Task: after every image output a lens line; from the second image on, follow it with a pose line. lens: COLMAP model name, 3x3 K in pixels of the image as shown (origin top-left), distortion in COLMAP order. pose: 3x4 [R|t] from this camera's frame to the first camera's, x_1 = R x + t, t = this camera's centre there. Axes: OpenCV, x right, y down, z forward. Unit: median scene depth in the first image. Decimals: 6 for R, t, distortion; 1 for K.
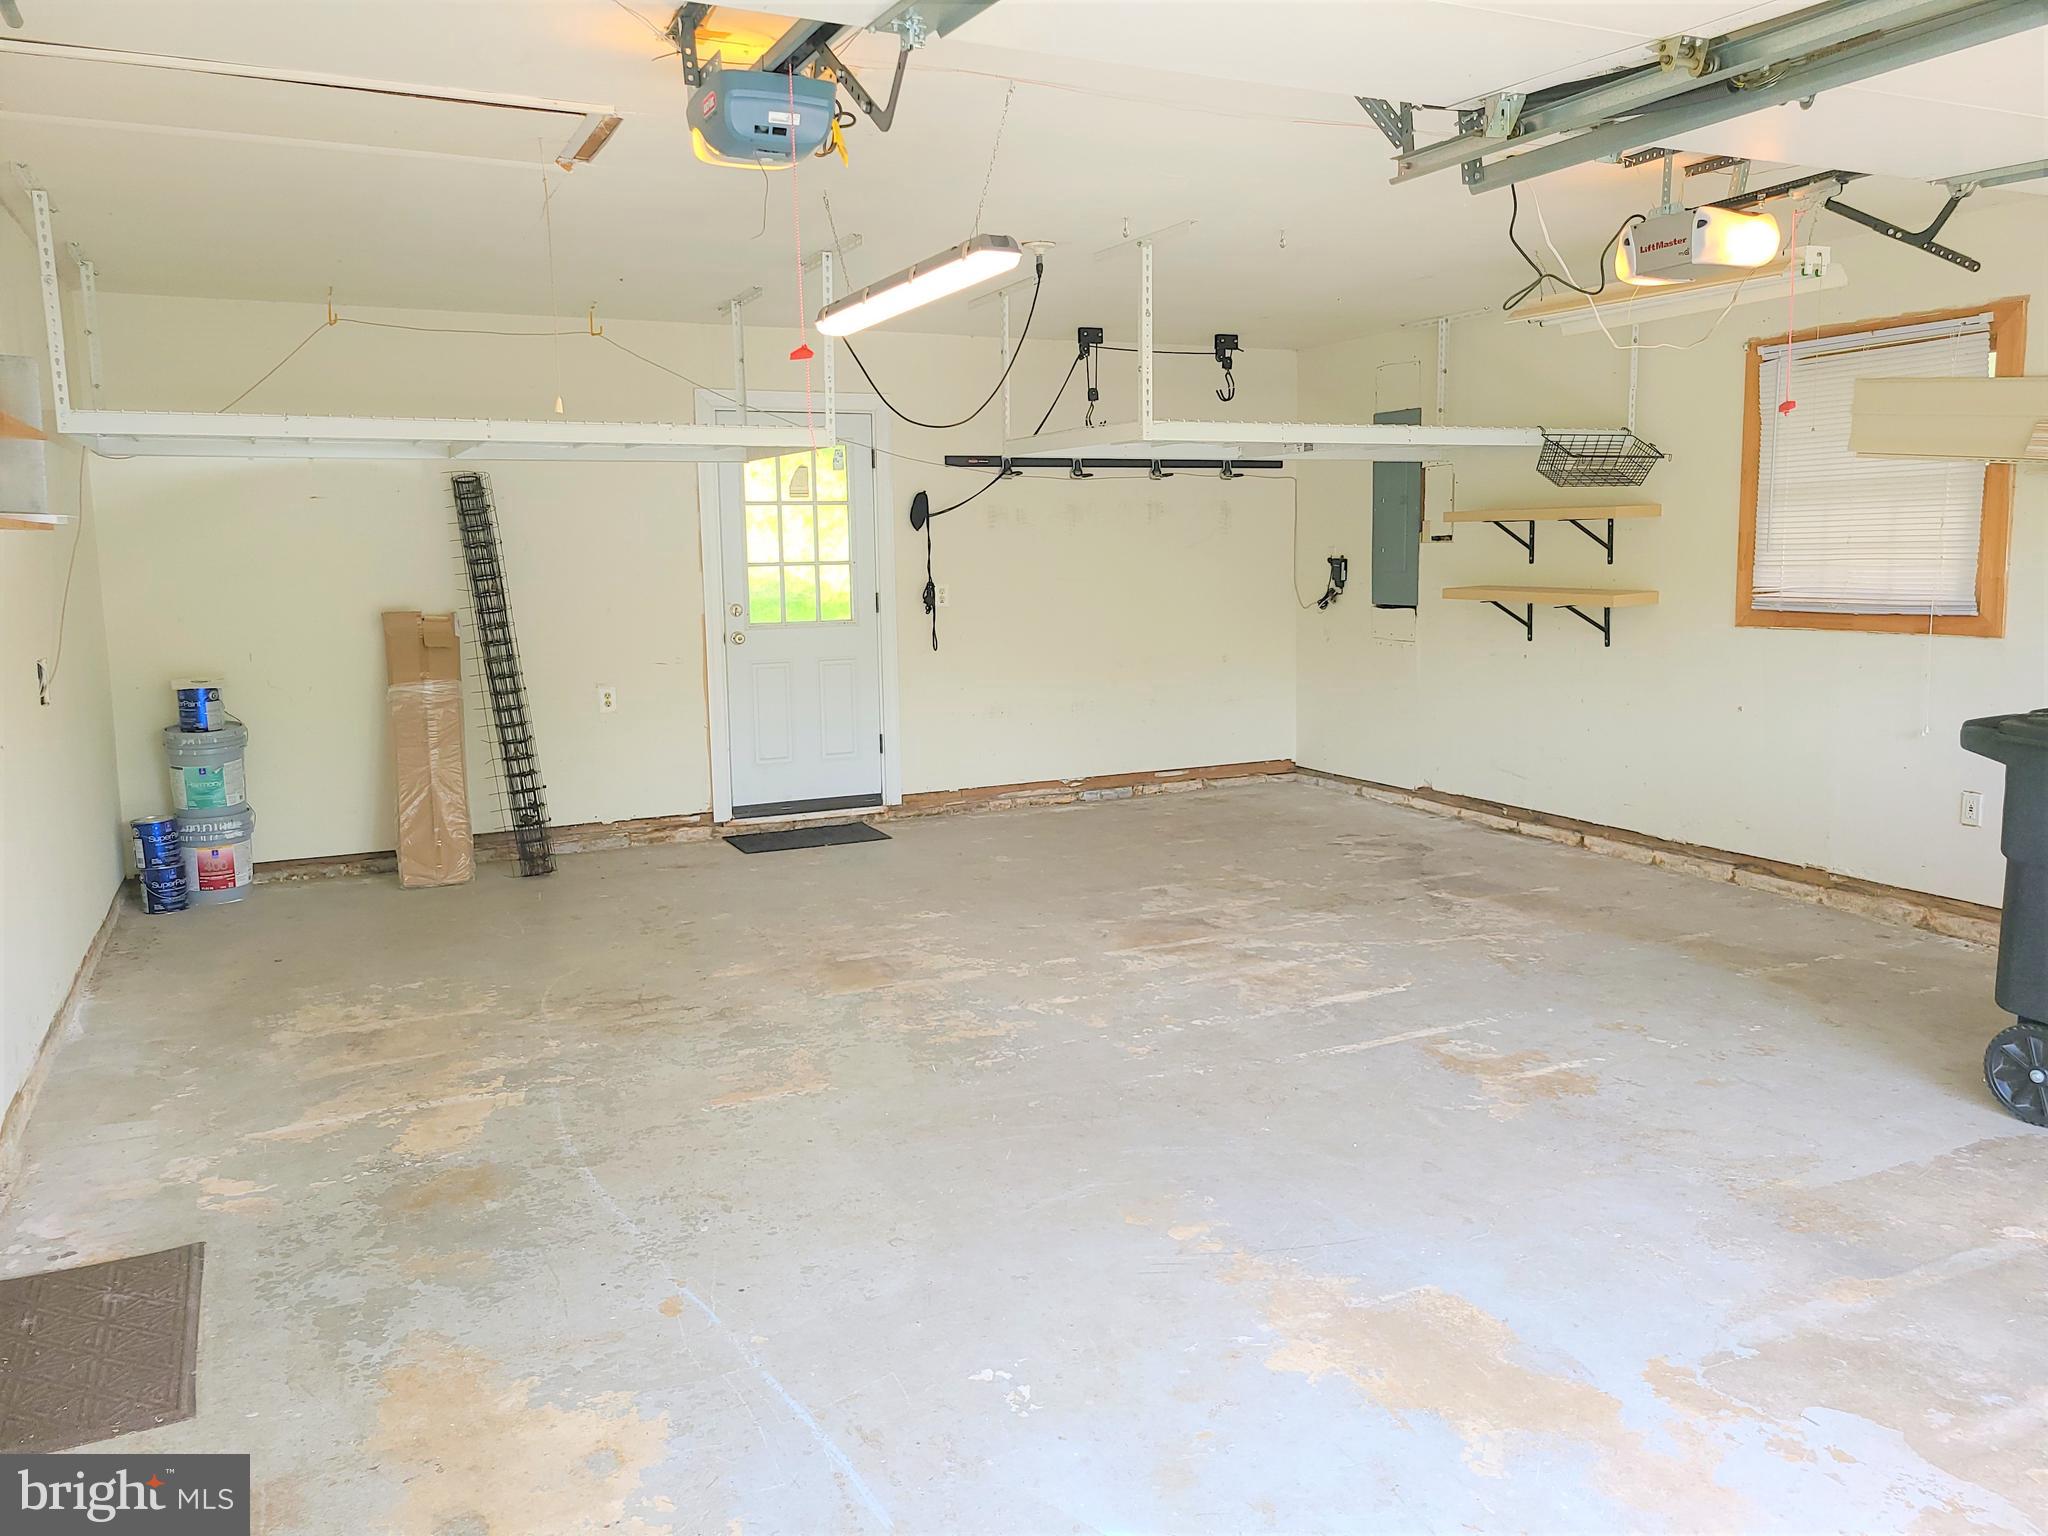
lens RADIAL K [[1604.7, 0, 1024.0], [0, 1604.7, 768.0], [0, 0, 1]] dist [0.014242, 0.002553]
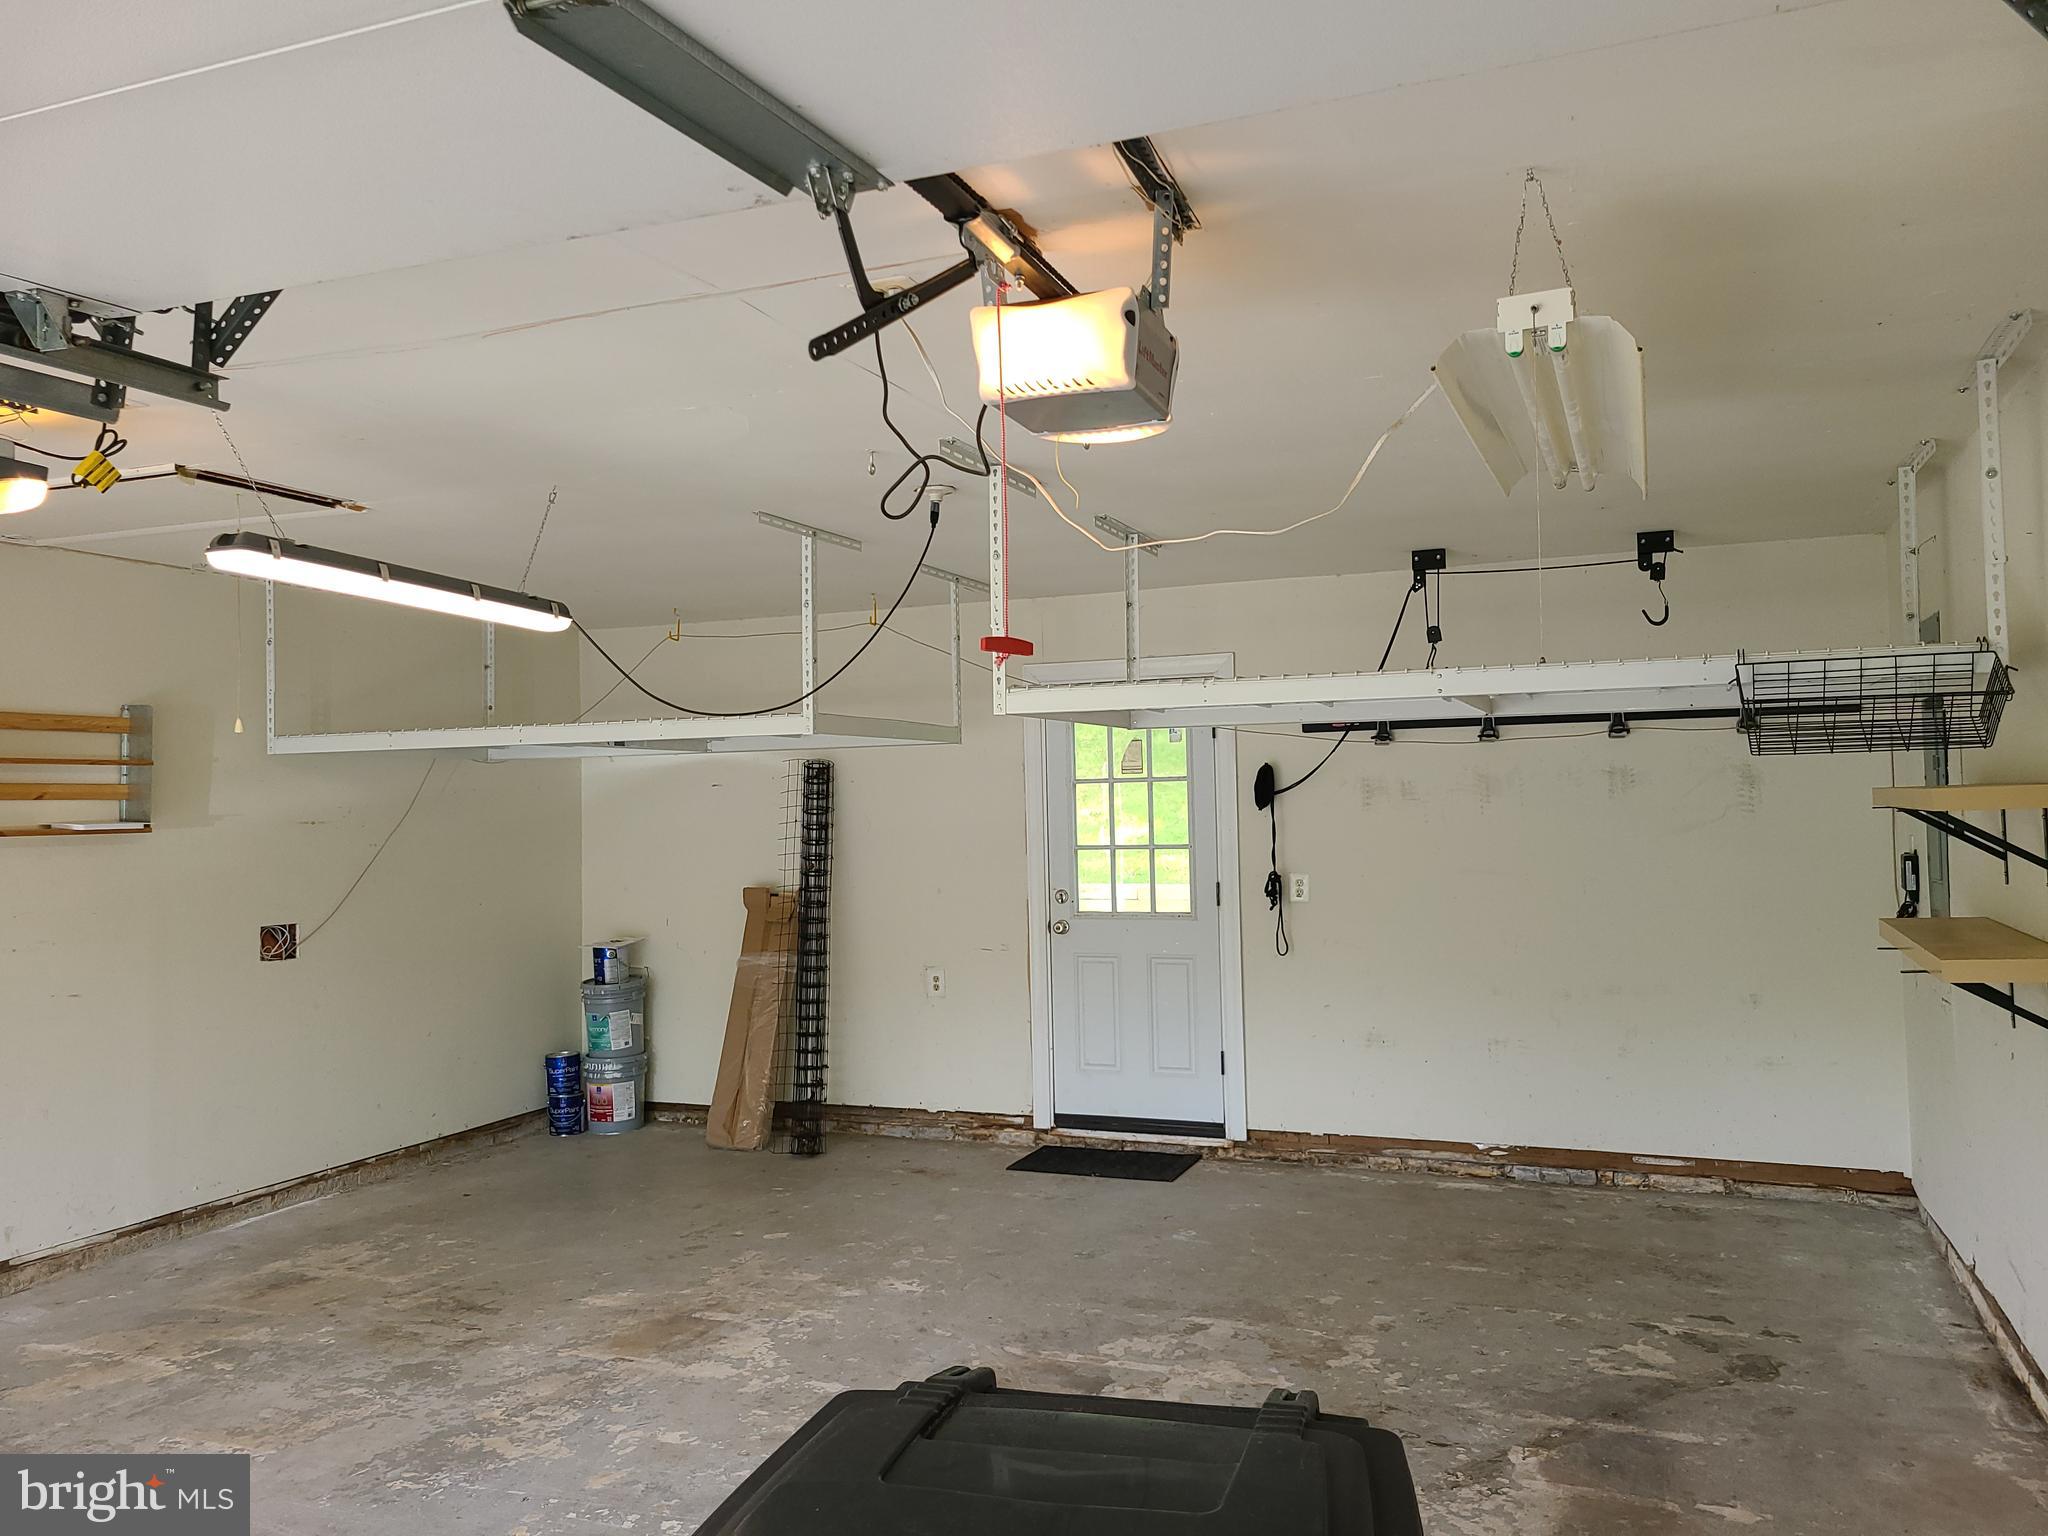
lens RADIAL K [[1564.4, 0, 1024.0], [0, 1564.4, 768.0], [0, 0, 1]] dist [0.055606, -0.049225]
pose [[0.664713, -0.014669, -0.746955, 0.477259], [-0.096508, 0.989744, -0.105319, -0.074901], [0.740839, 0.142095, 0.656481, 0.386588]]
